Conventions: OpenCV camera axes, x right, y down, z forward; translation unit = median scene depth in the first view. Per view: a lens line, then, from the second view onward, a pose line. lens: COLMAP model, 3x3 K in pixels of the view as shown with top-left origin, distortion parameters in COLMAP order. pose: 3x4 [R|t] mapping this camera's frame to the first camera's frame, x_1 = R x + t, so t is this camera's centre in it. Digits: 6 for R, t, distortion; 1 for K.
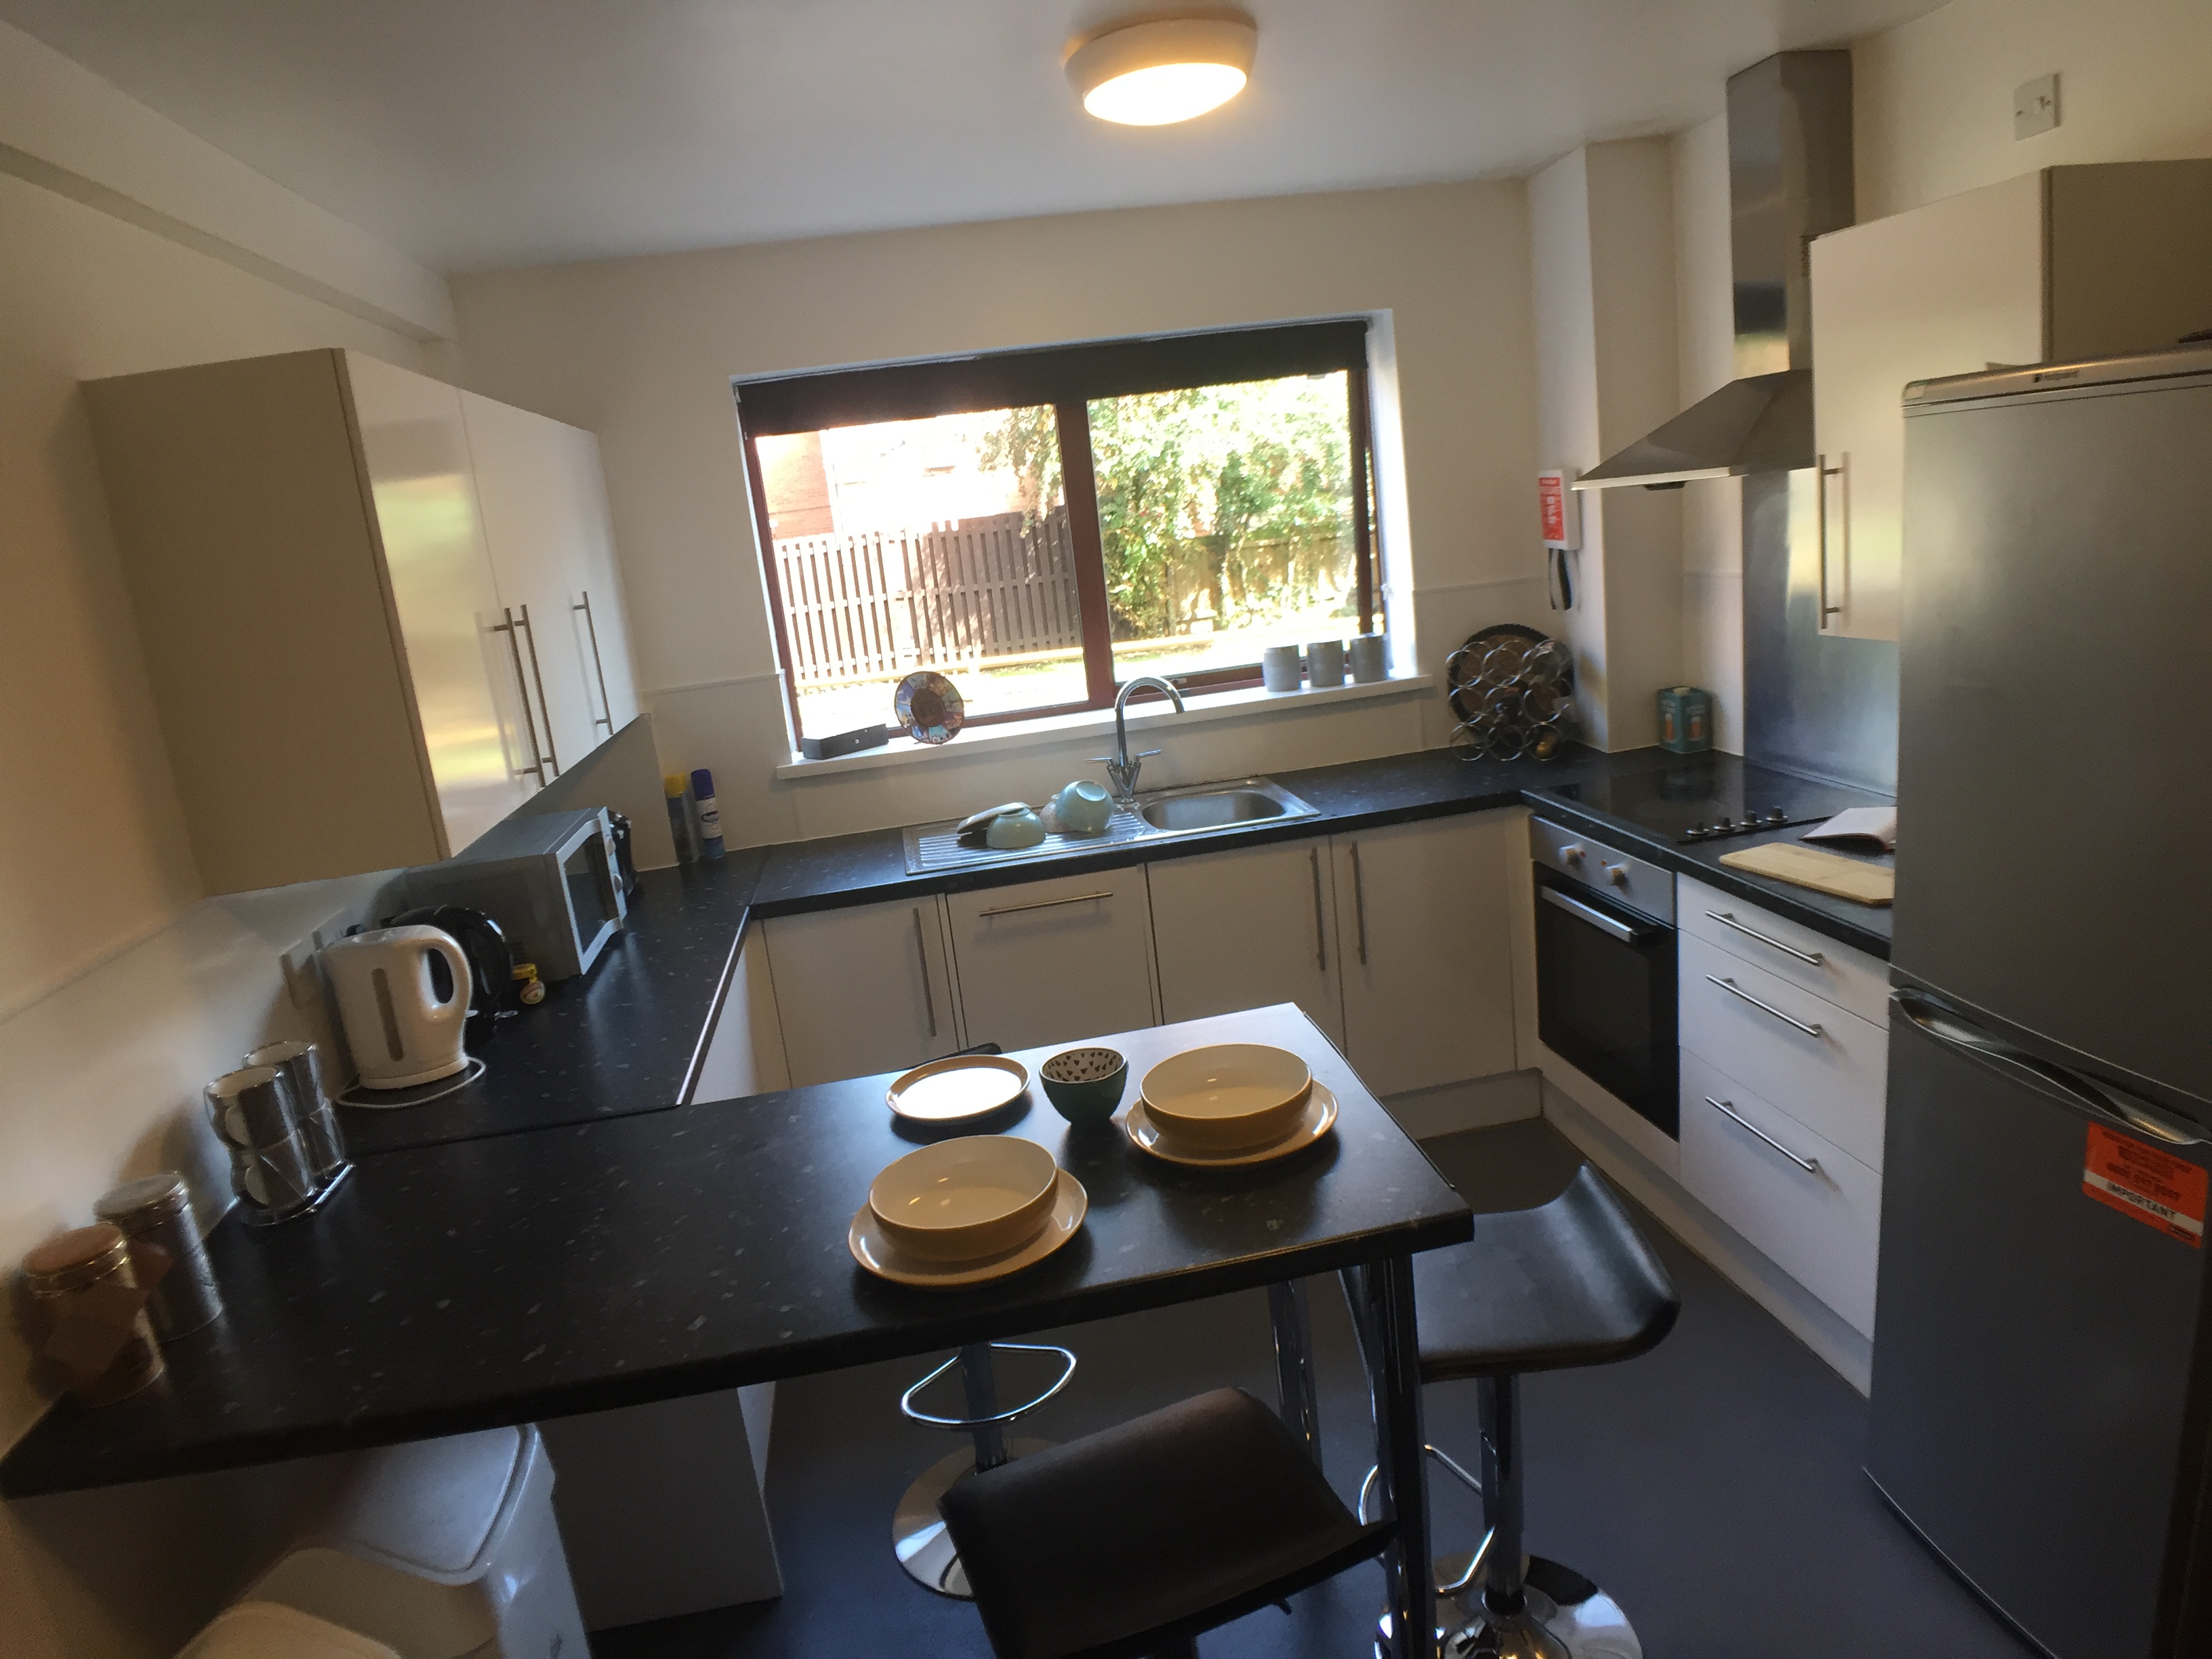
lens RADIAL K [[1321.7, 0, 1097.1], [0, 1321.7, 817.8], [0, 0, 1]] dist [-0.071688, 0.001678]
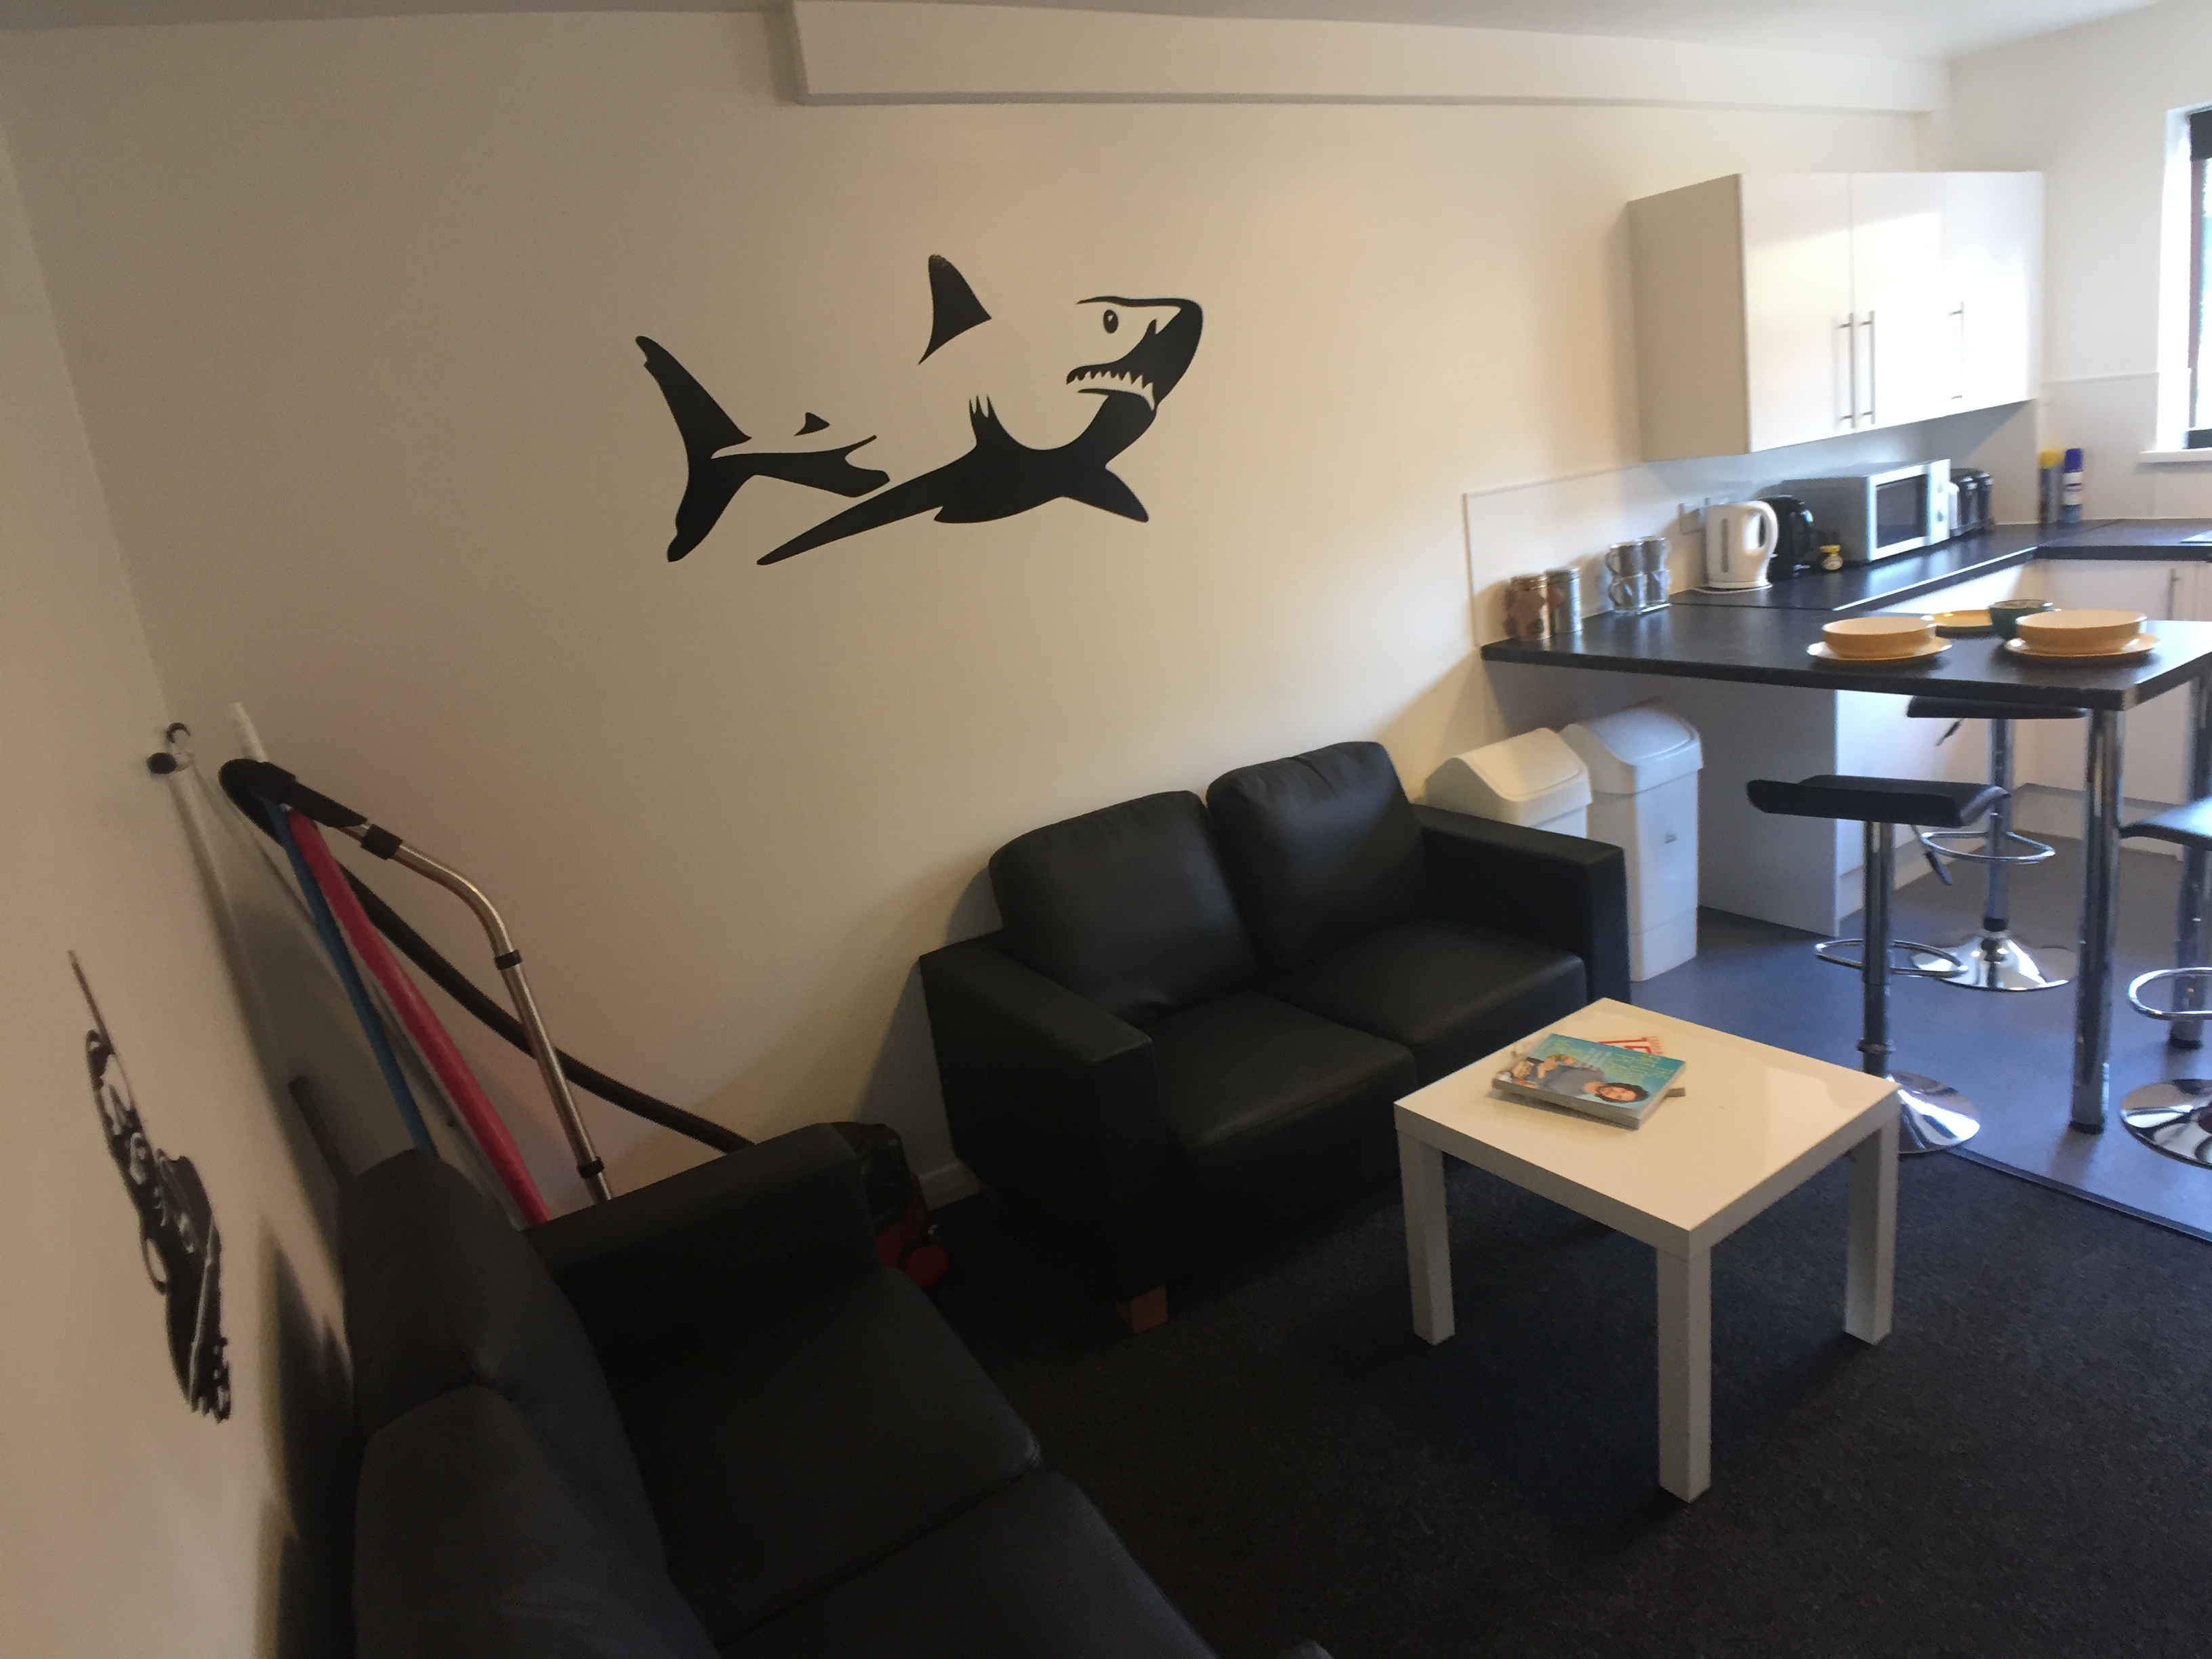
lens RADIAL K [[1321.7, 0, 1097.1], [0, 1321.7, 817.8], [0, 0, 1]] dist [-0.071688, 0.001678]
pose [[0.381059, 0.302853, -0.873541, 0.789460], [-0.102611, 0.952844, 0.285586, 0.082759], [0.918839, -0.019190, 0.394166, -0.519479]]
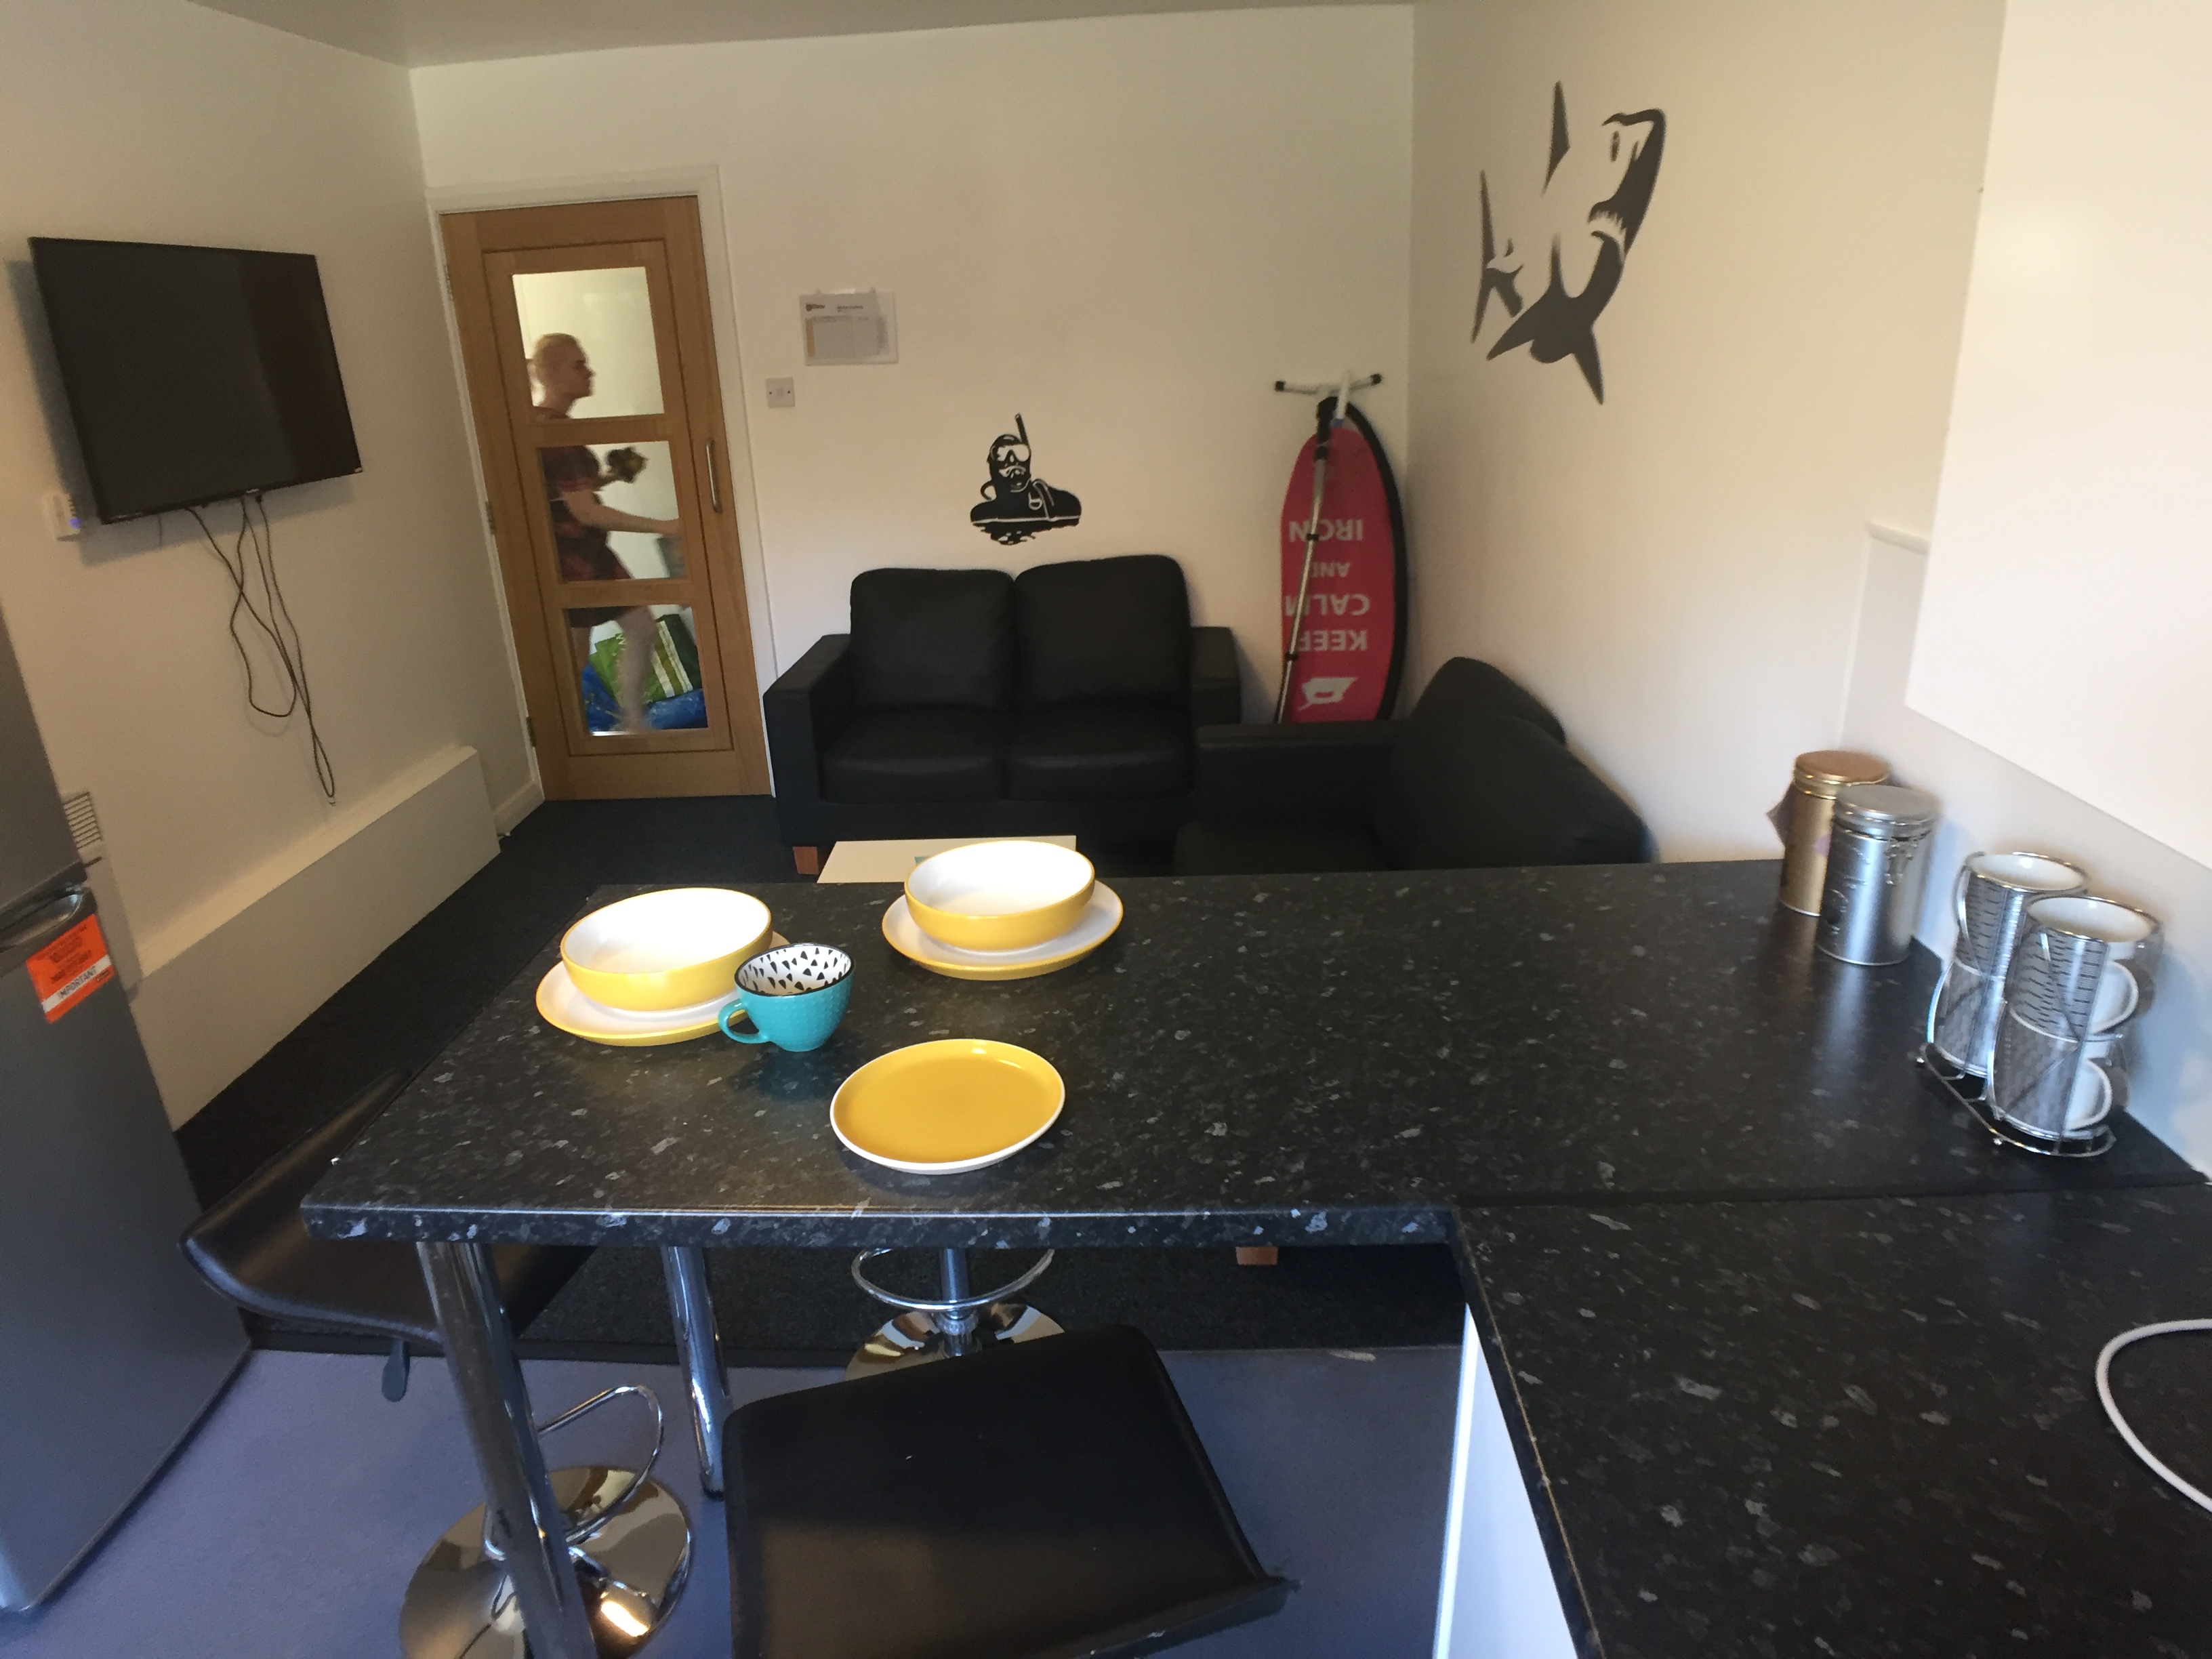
lens RADIAL K [[1321.7, 0, 1097.1], [0, 1321.7, 817.8], [0, 0, 1]] dist [-0.071688, 0.001678]
pose [[-0.968010, 0.074377, 0.239634, -0.275472], [0.192139, 0.833949, 0.517312, -0.177415], [-0.161367, 0.546806, -0.821562, 1.205363]]
